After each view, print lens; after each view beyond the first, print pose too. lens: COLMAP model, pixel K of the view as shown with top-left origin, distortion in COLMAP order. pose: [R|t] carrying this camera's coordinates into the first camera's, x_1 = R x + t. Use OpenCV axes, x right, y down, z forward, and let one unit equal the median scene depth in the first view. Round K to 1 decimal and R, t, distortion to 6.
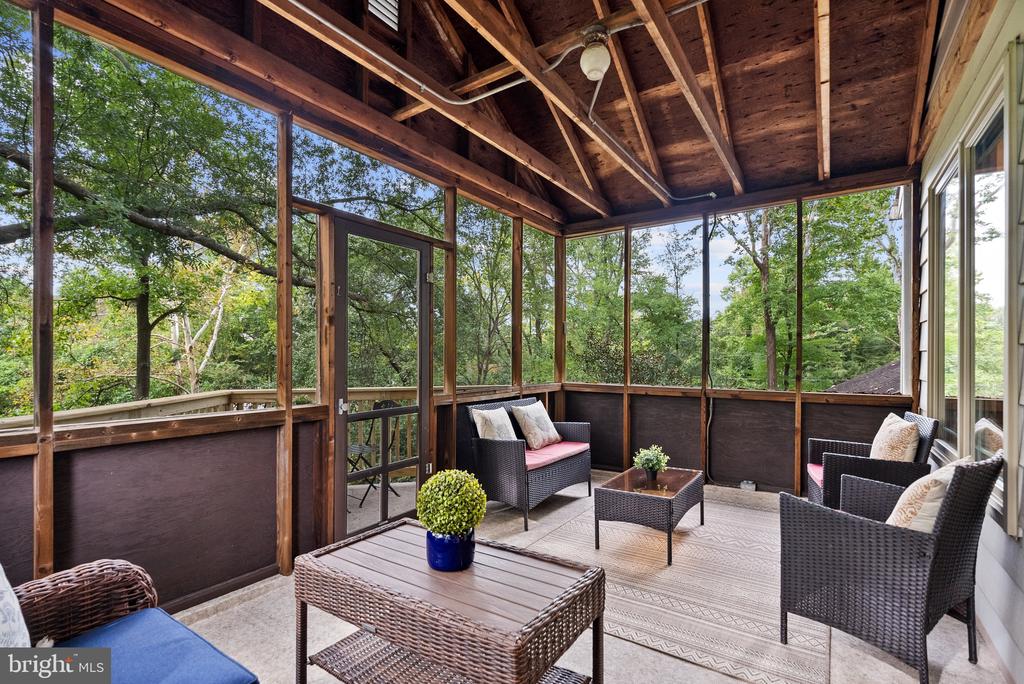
lens RADIAL K [[478.2, 0, 512.1], [0, 478.2, 360.4], [0, 0, 1]] dist [0.000319, 0.000040]
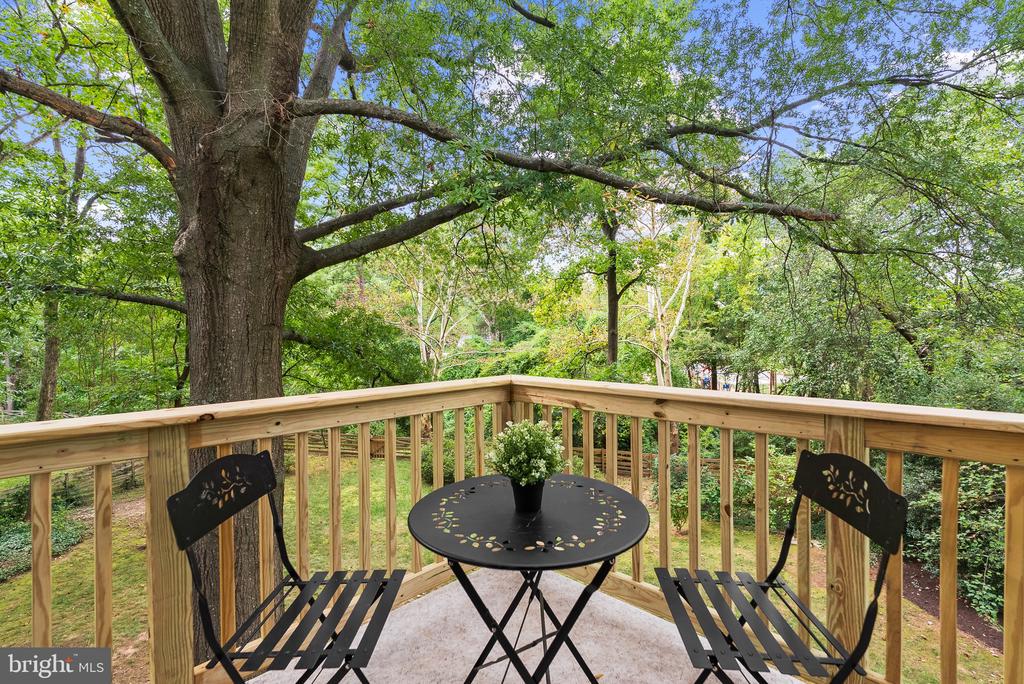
lens RADIAL K [[473.4, 0, 512.1], [0, 473.4, 330.7], [0, 0, 1]] dist [0.001212, 0.000260]
pose [[0.593791, -0.001841, -0.804617, -0.026116], [0.006685, 0.999974, 0.002645, 0.001152], [0.804592, -0.006949, 0.593788, 0.116089]]
